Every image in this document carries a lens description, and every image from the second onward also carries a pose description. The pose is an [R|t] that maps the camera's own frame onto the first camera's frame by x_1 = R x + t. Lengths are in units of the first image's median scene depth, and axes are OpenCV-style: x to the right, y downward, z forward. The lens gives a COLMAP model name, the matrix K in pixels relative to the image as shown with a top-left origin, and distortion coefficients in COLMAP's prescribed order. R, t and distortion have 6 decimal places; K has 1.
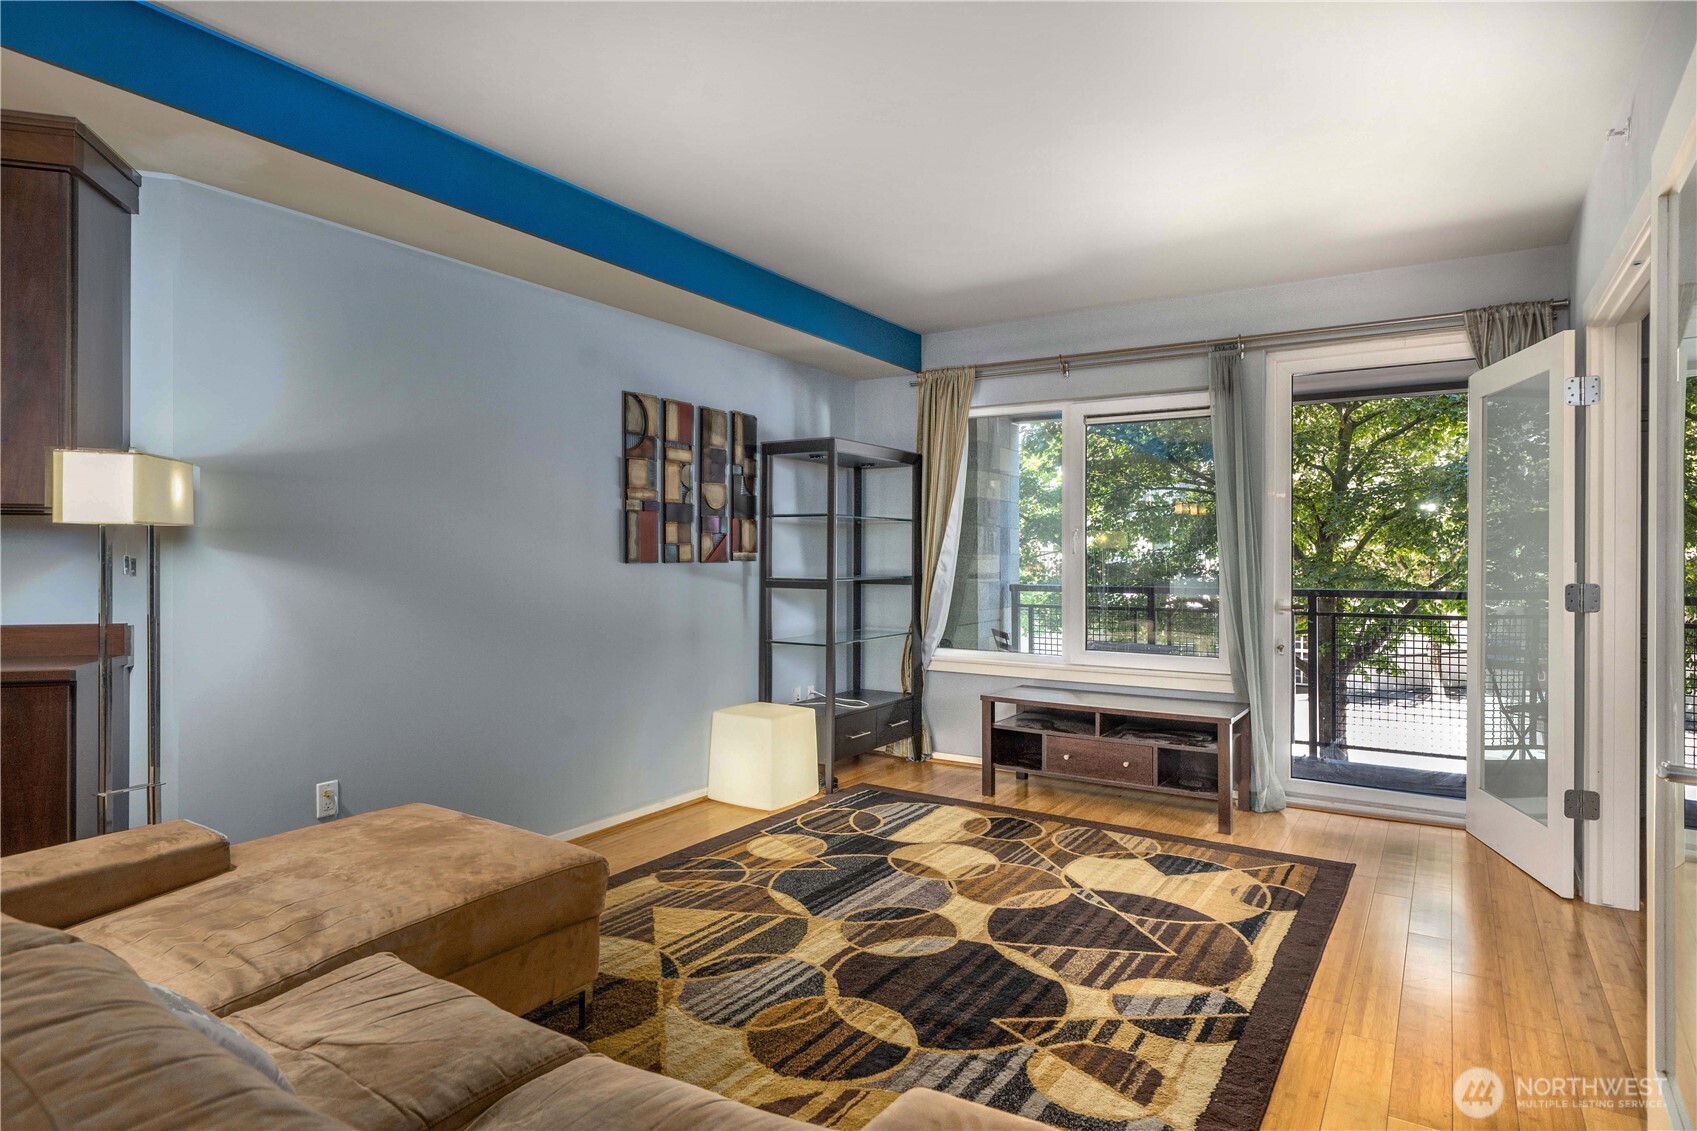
lens RADIAL K [[941.3, 0, 810.0], [0, 941.3, 563.2], [0, 0, 1]] dist [0.008962, -0.003635]
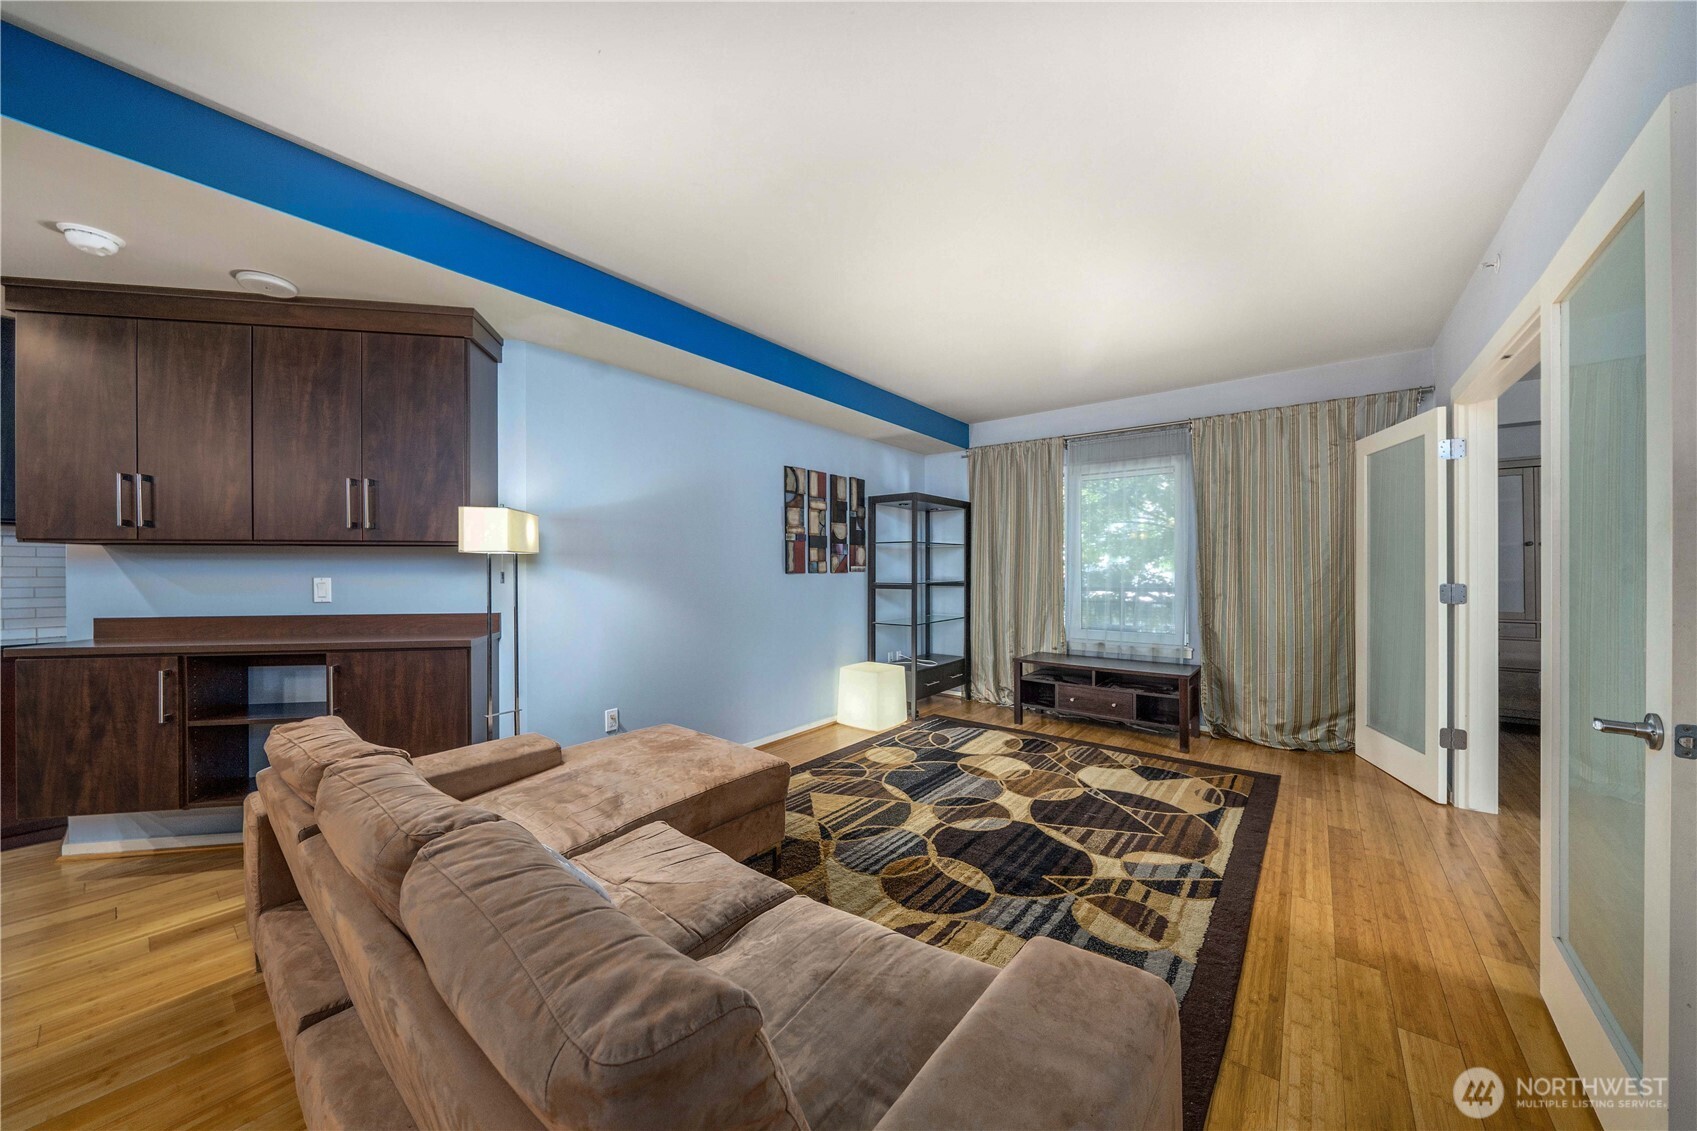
lens RADIAL K [[587.8, 0, 827.0], [0, 587.8, 570.3], [0, 0, 1]] dist [-0.002290, 0.000012]
pose [[0.995705, -0.005224, -0.092438, -0.046166], [0.004926, 0.999982, -0.003451, -0.002369], [0.092454, 0.002981, 0.995712, 0.025098]]
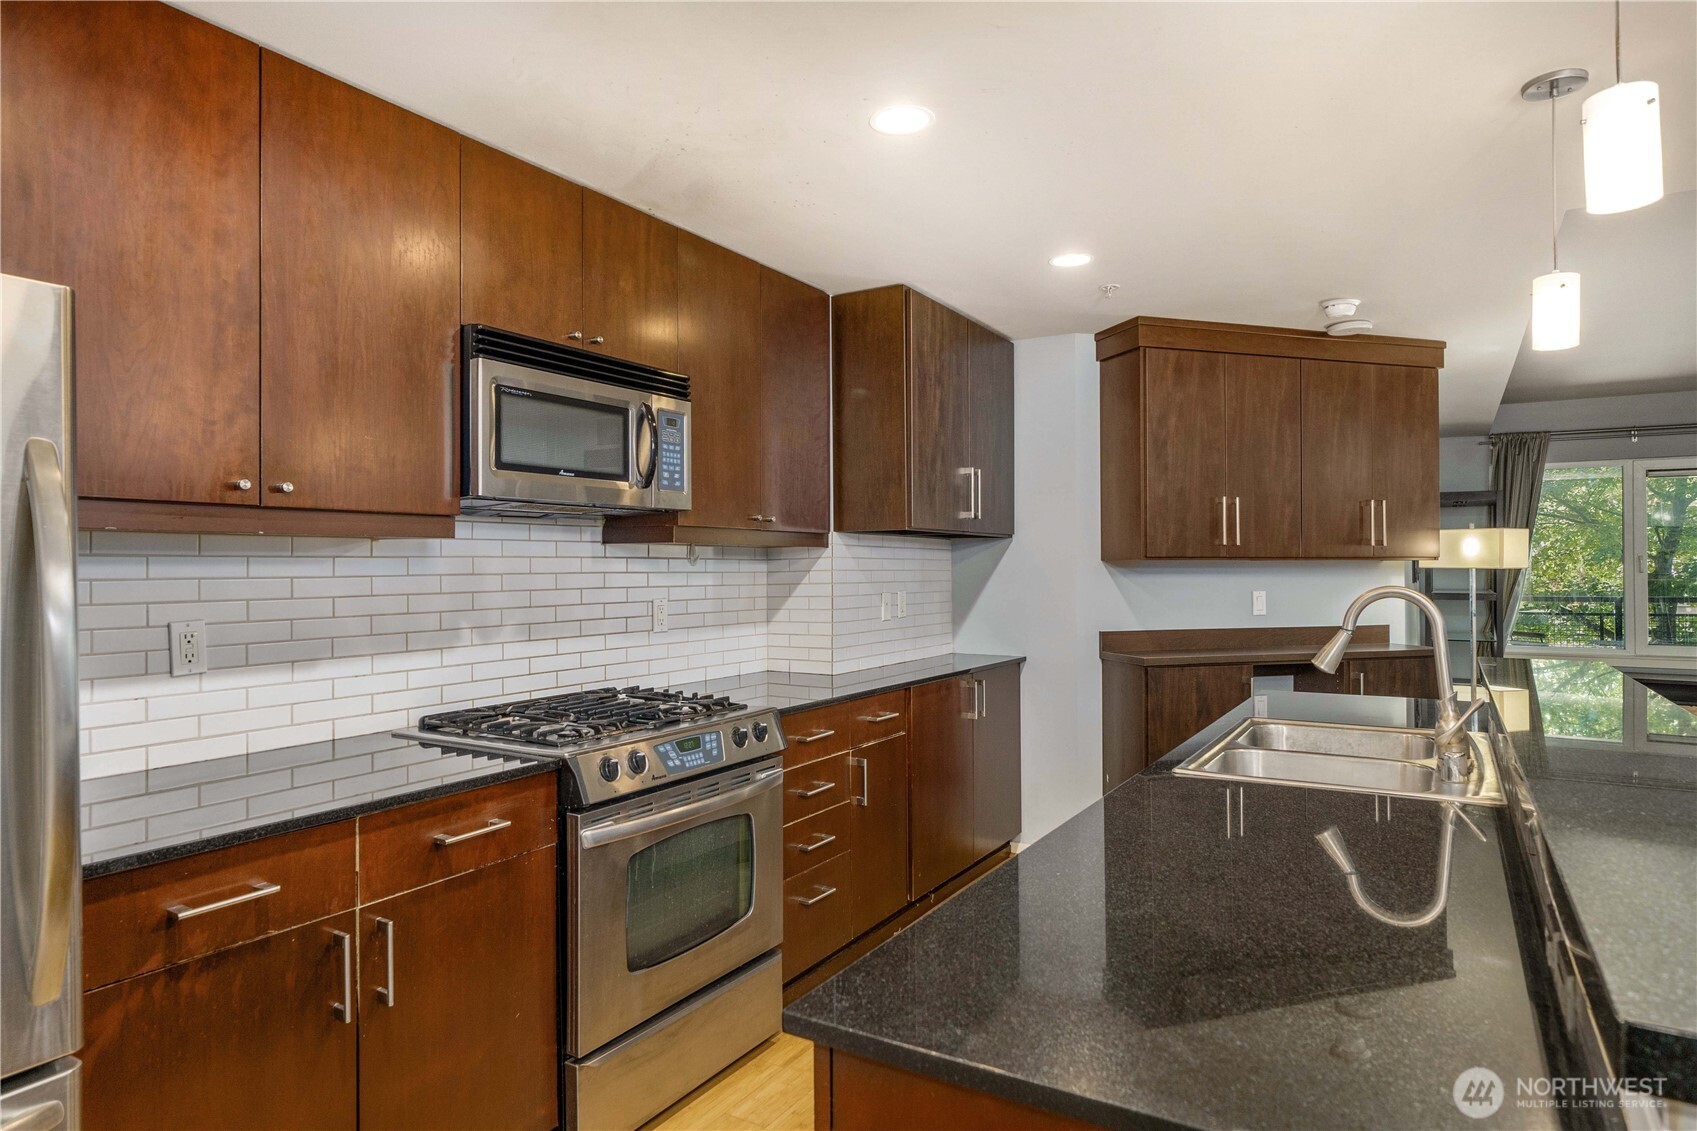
lens RADIAL K [[941.3, 0, 844.4], [0, 941.3, 559.9], [0, 0, 1]] dist [0.008962, -0.003635]
pose [[0.999815, -0.004857, 0.018587, -1.501483], [0.005057, 0.999930, -0.010741, -0.032294], [-0.018533, 0.010833, 0.999770, -0.587447]]
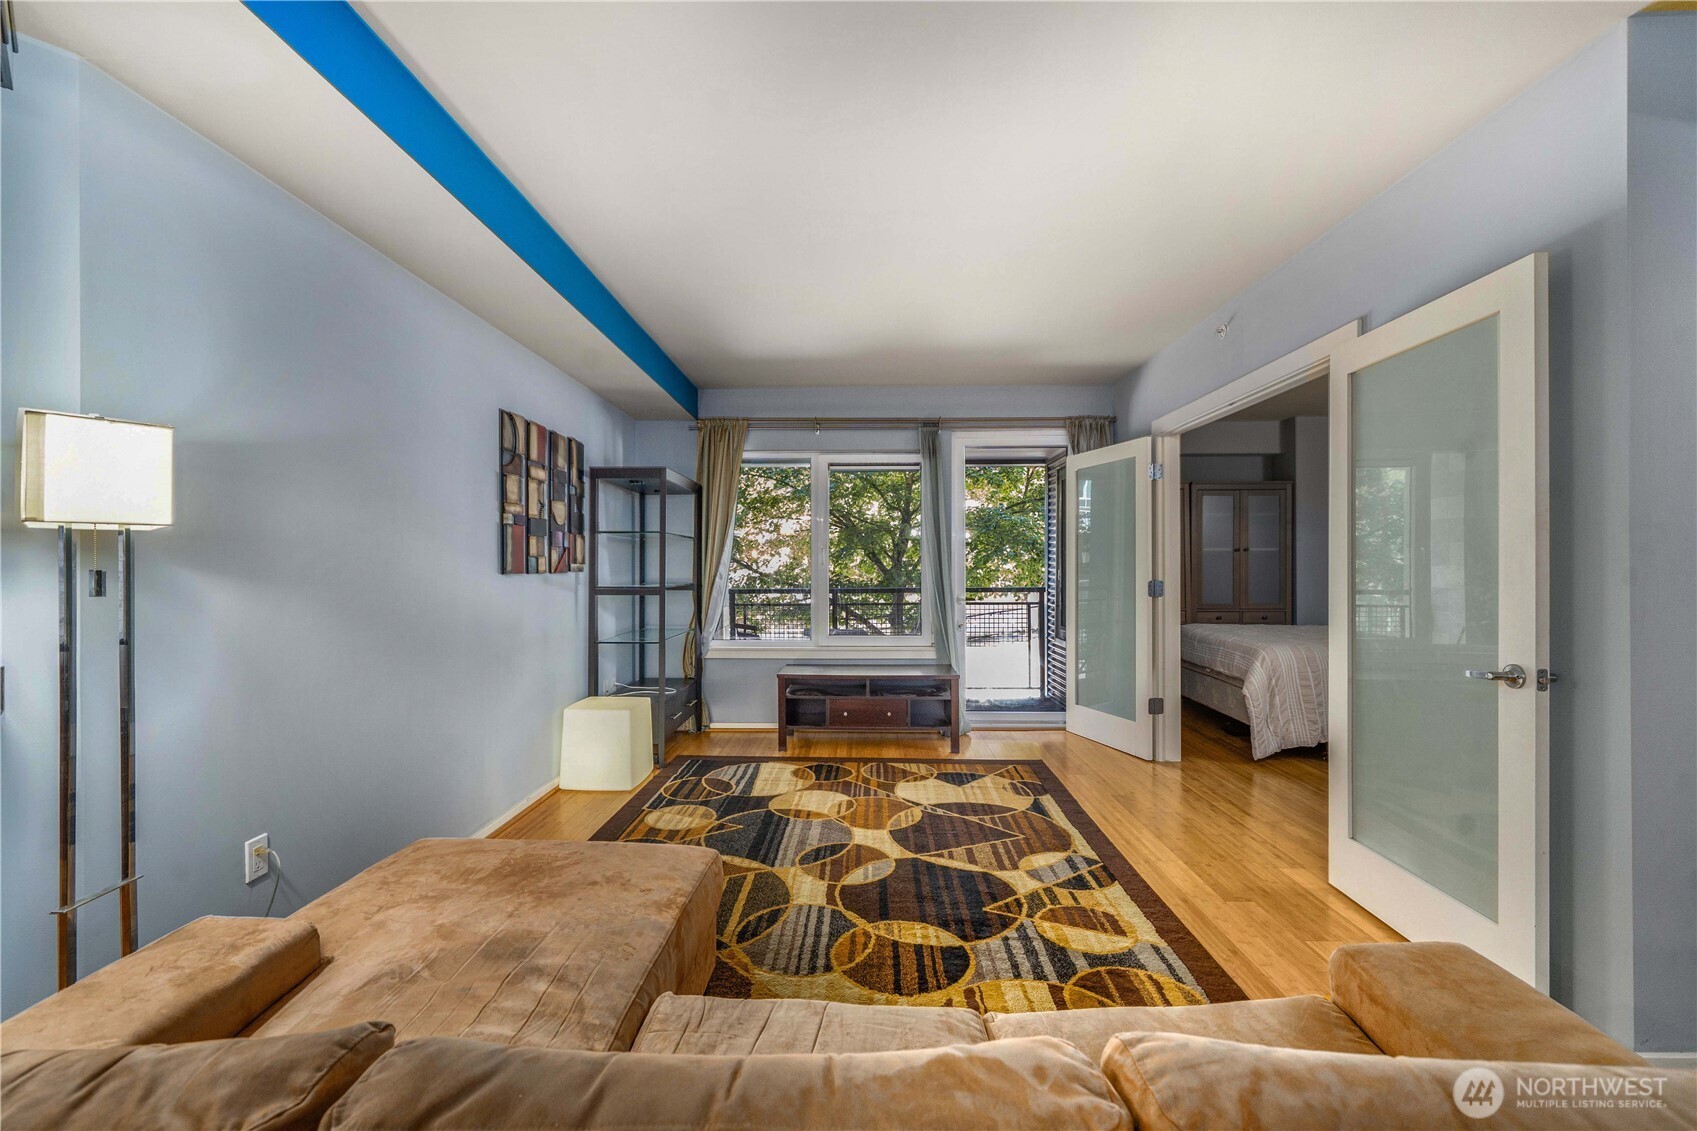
lens RADIAL K [[715.6, 0, 828.8], [0, 715.6, 568.6], [0, 0, 1]] dist [0.000226, 0.000763]
pose [[0.851445, -0.005319, 0.524416, -0.401272], [0.008113, 0.999963, -0.003030, -0.001520], [-0.524381, 0.006834, 0.851457, 0.182497]]
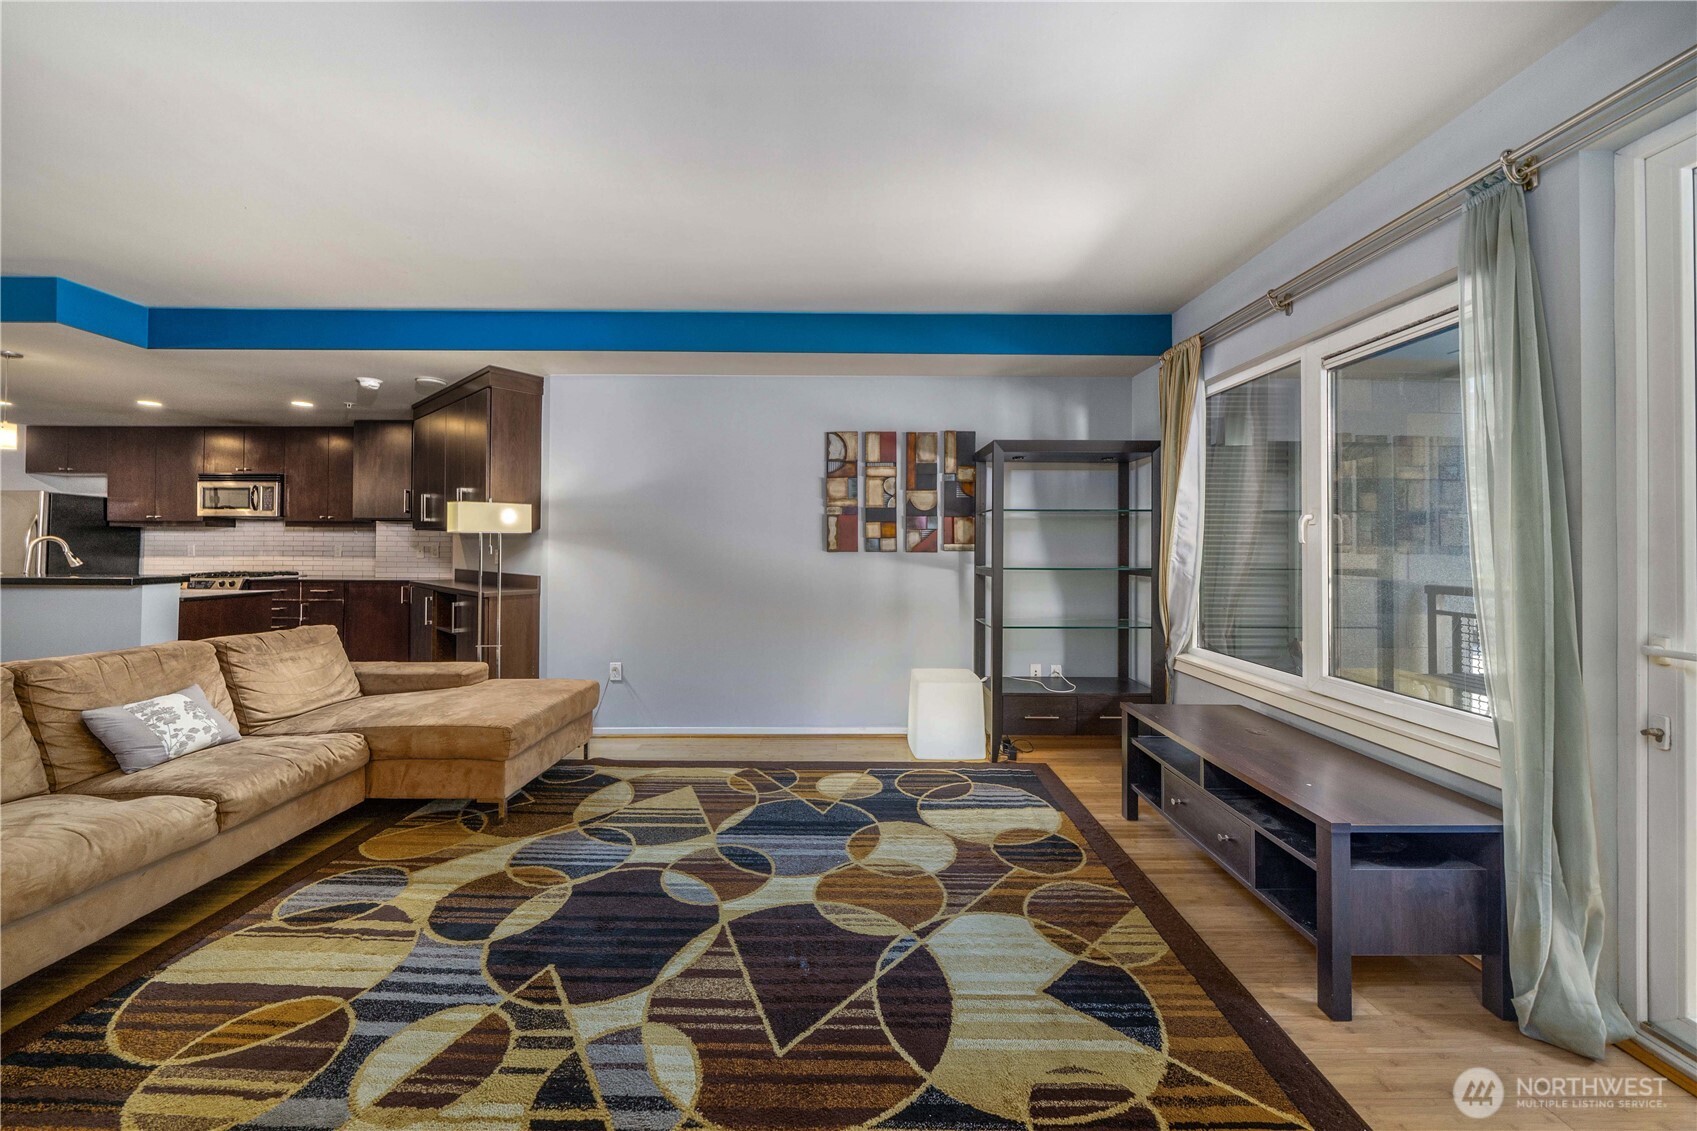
lens RADIAL K [[587.8, 0, 828.4], [0, 587.8, 549.4], [0, 0, 1]] dist [-0.002290, 0.000012]
pose [[0.559611, 0.005176, -0.828739, 0.716346], [-0.008573, 0.999963, 0.000456, -0.005892], [0.828711, 0.006849, 0.559635, 0.667397]]
